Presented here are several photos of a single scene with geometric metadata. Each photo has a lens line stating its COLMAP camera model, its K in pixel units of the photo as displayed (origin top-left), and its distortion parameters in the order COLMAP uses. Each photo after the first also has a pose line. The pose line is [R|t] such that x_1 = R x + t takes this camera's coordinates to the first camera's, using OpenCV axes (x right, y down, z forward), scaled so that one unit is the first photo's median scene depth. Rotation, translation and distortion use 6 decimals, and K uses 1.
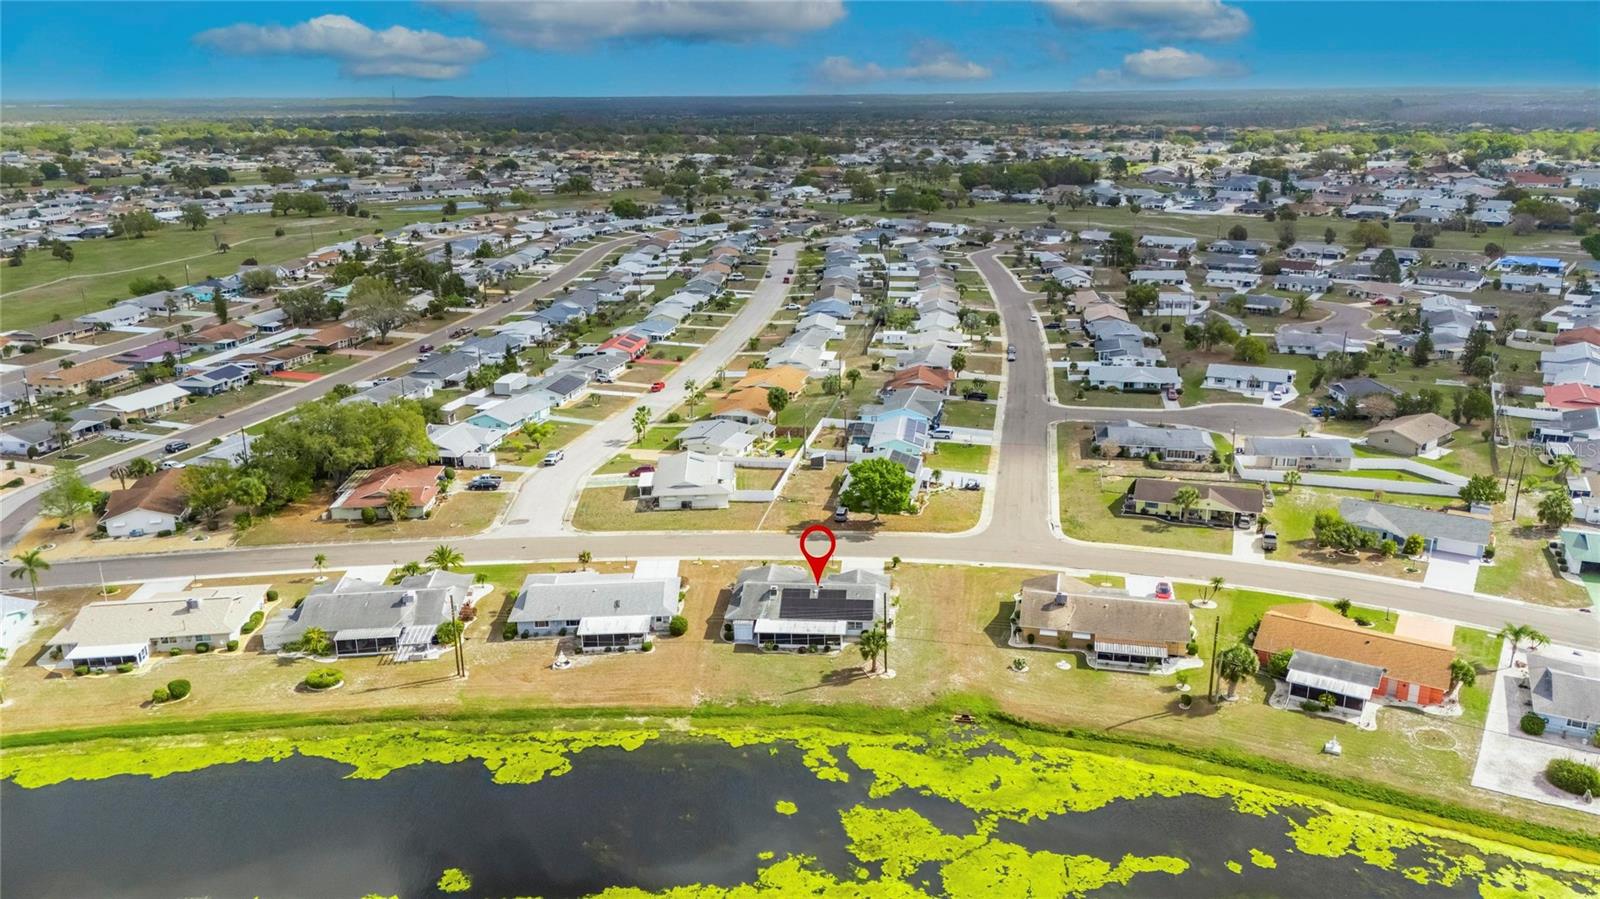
lens RADIAL K [[1170.8, 0, 806.9], [0, 1170.8, 424.9], [0, 0, 1]] dist [0.073022, -0.071343]
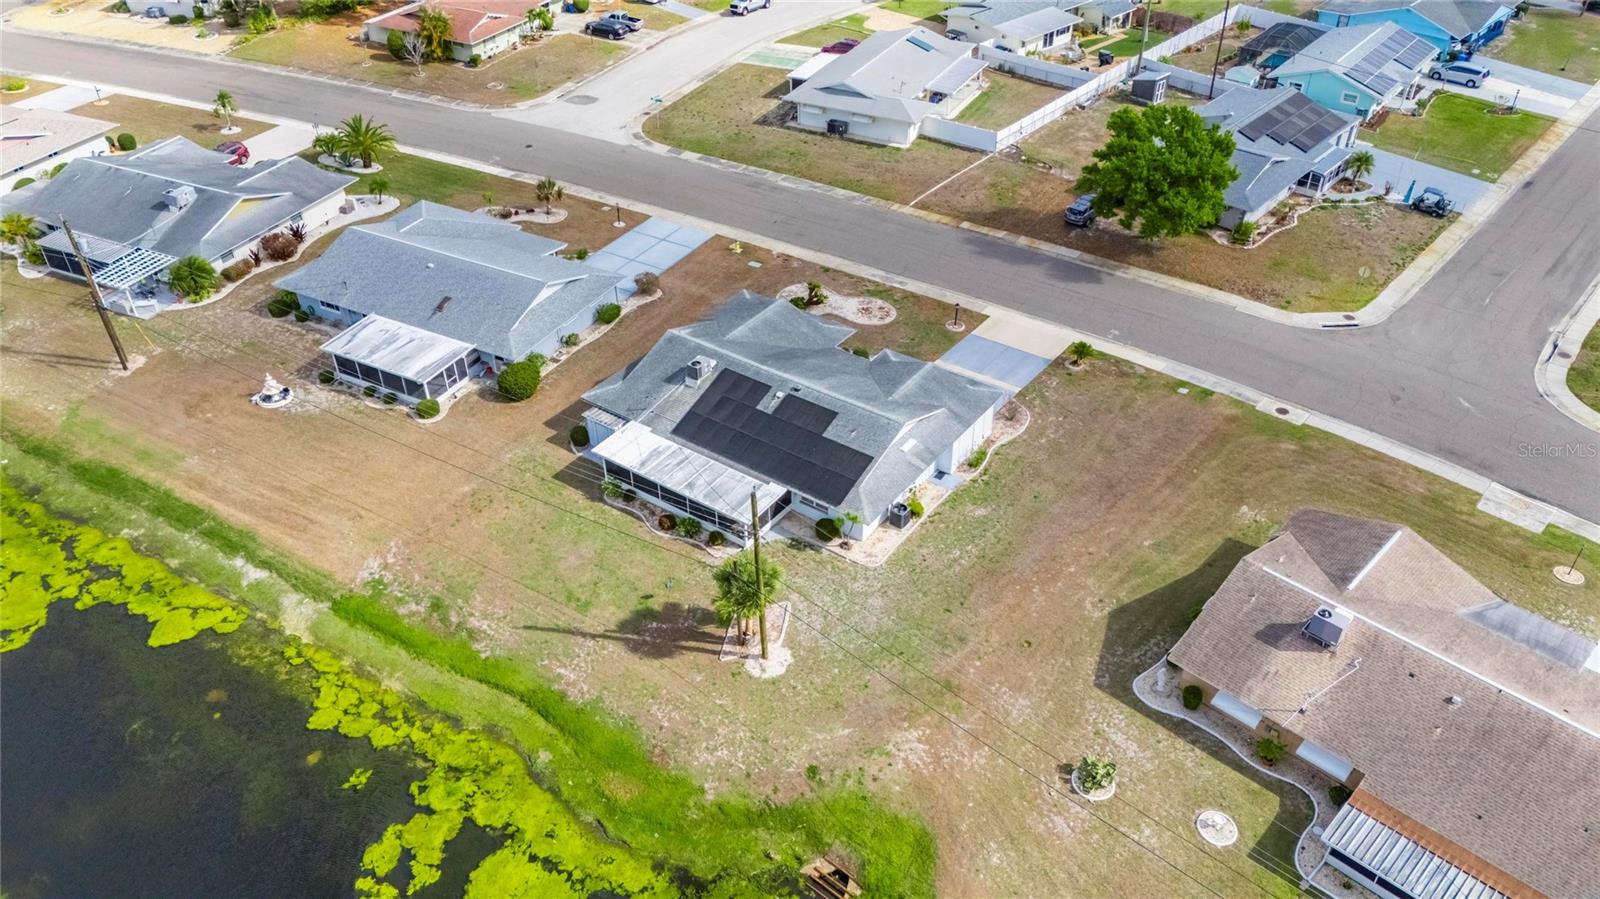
lens RADIAL K [[1170.8, 0, 808.5], [0, 1170.8, 450.2], [0, 0, 1]] dist [0.073022, -0.071343]
pose [[0.857965, 0.311761, -0.408290, 0.210795], [-0.138058, 0.905484, 0.401296, -0.019508], [0.494808, -0.287930, 0.819915, 0.649879]]
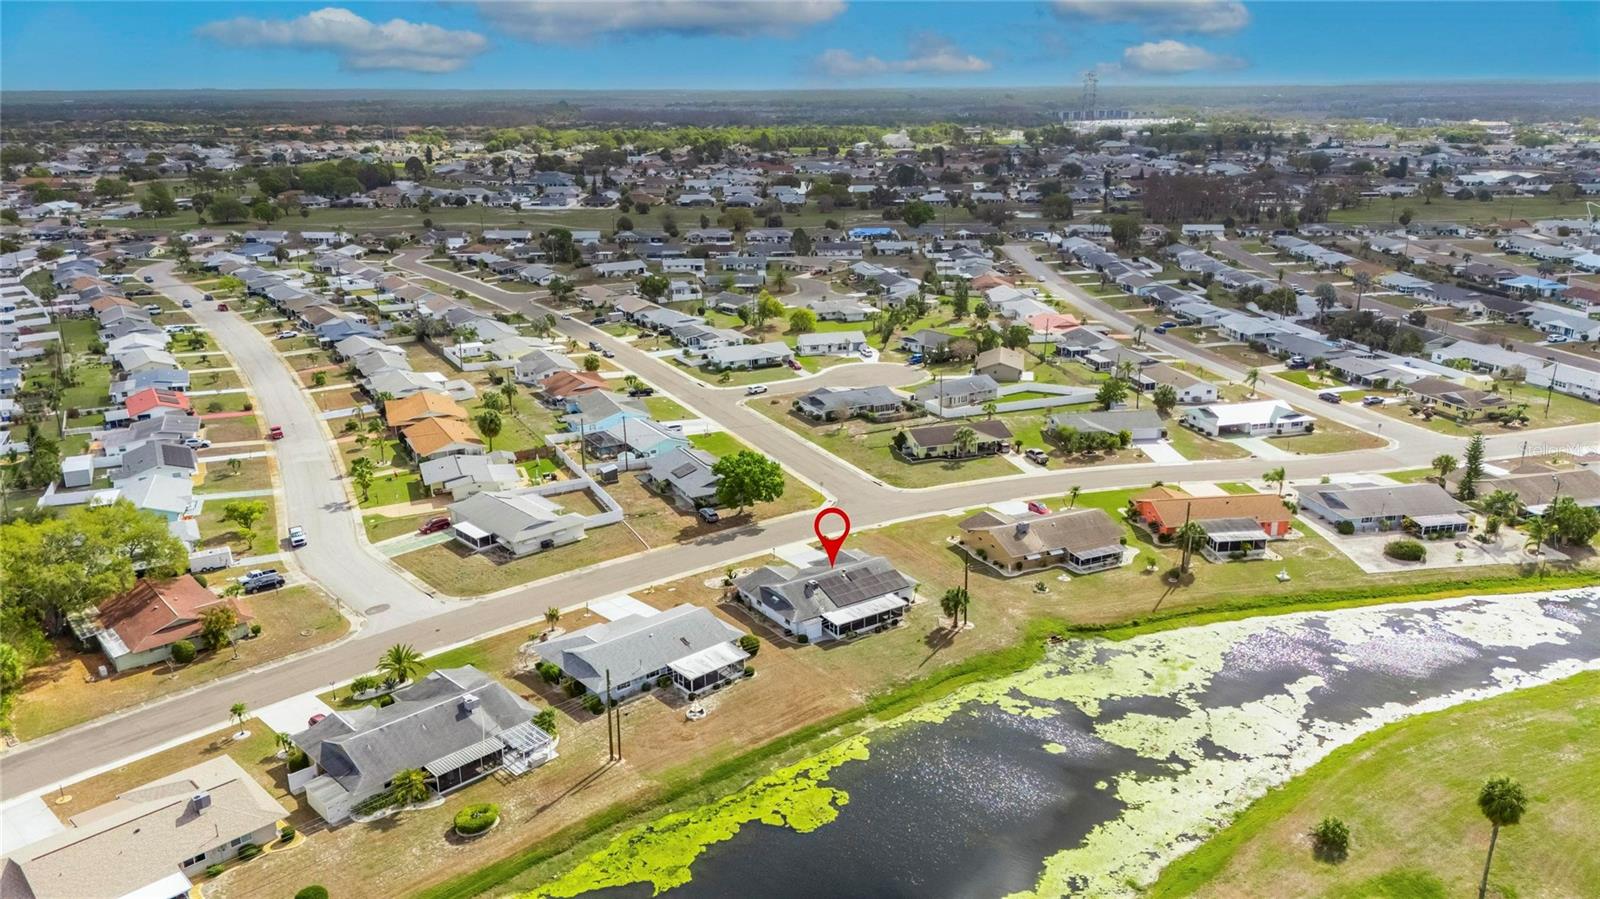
lens RADIAL K [[1170.8, 0, 802.5], [0, 1170.8, 421.0], [0, 0, 1]] dist [0.073022, -0.071343]
pose [[0.787481, -0.166137, 0.593526, -0.620476], [0.168456, 0.984335, 0.052026, -0.051550], [-0.592872, 0.059013, 0.803132, 0.196087]]
